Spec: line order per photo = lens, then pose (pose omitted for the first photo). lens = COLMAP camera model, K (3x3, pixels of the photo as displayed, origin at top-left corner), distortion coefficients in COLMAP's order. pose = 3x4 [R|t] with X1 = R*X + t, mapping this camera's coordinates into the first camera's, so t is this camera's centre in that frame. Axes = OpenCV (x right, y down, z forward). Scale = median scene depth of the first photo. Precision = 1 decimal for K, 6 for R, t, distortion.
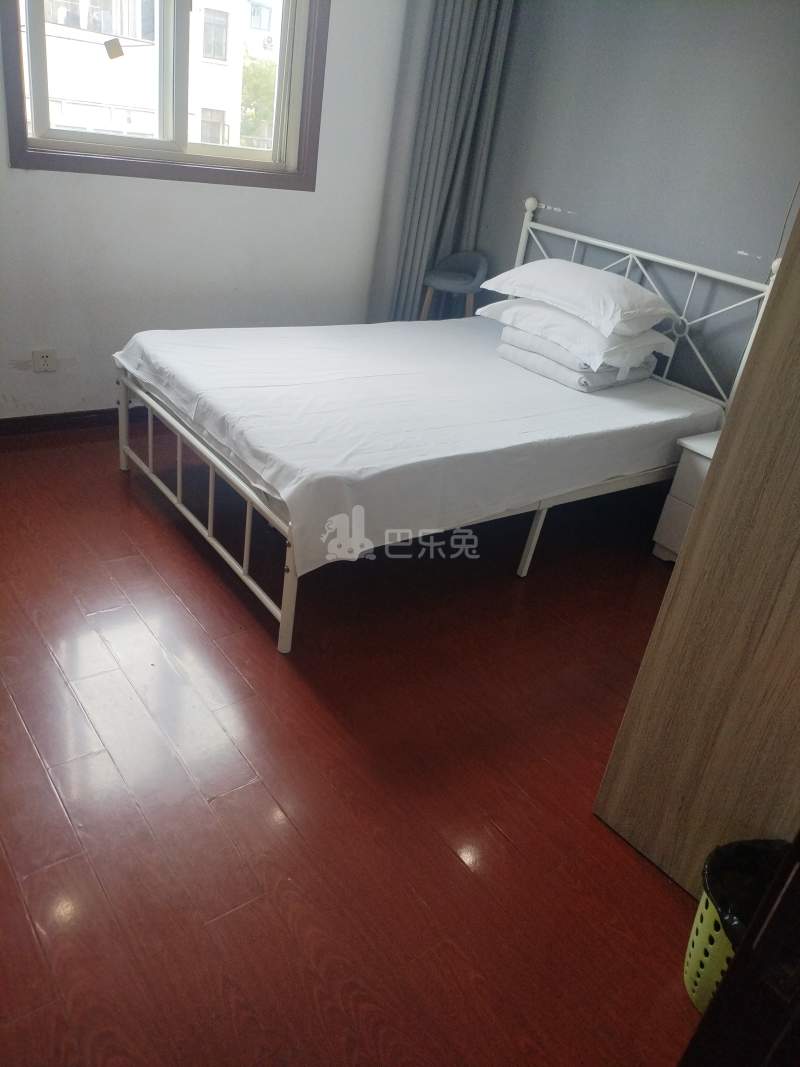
lens RADIAL K [[814.1, 0, 400.0], [0, 814.1, 533.5], [0, 0, 1]] dist [-0.001810, -0.000788]
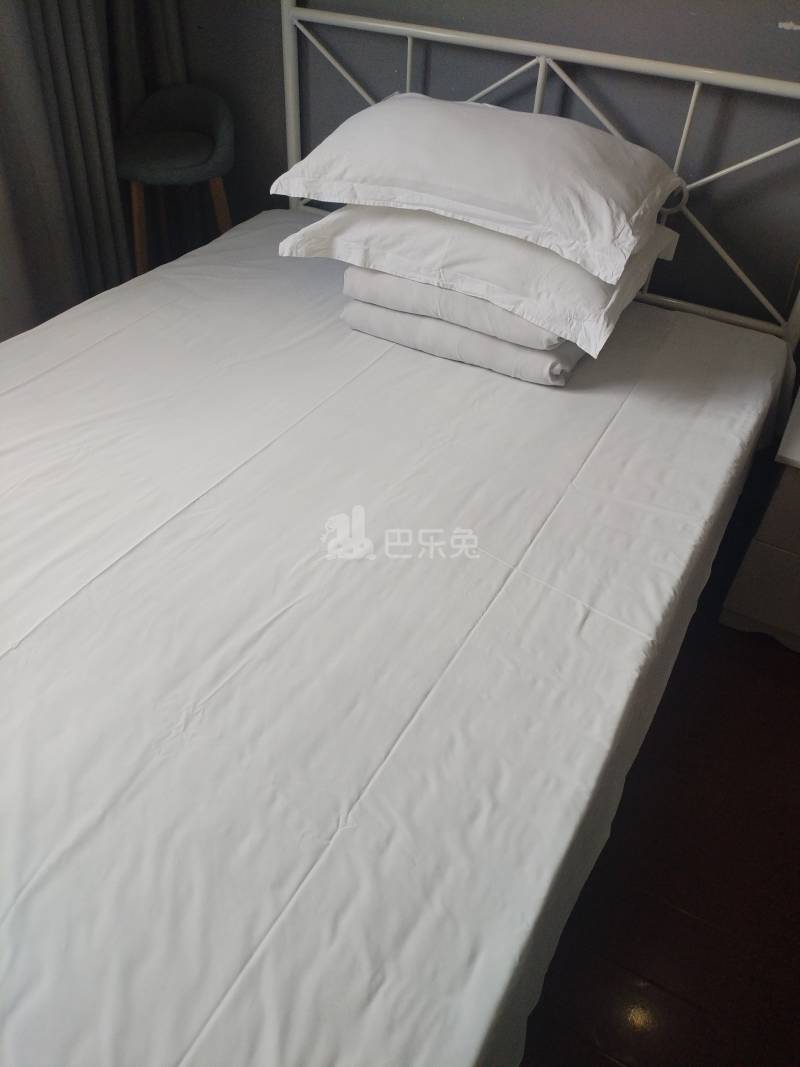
lens RADIAL K [[798.2, 0, 400.0], [0, 798.2, 533.5], [0, 0, 1]] dist [0.094366, -0.119074]
pose [[0.902214, -0.342260, 0.262428, -0.025870], [0.261379, 0.917909, 0.298537, -0.252125], [-0.343062, -0.200751, 0.917610, 0.525986]]
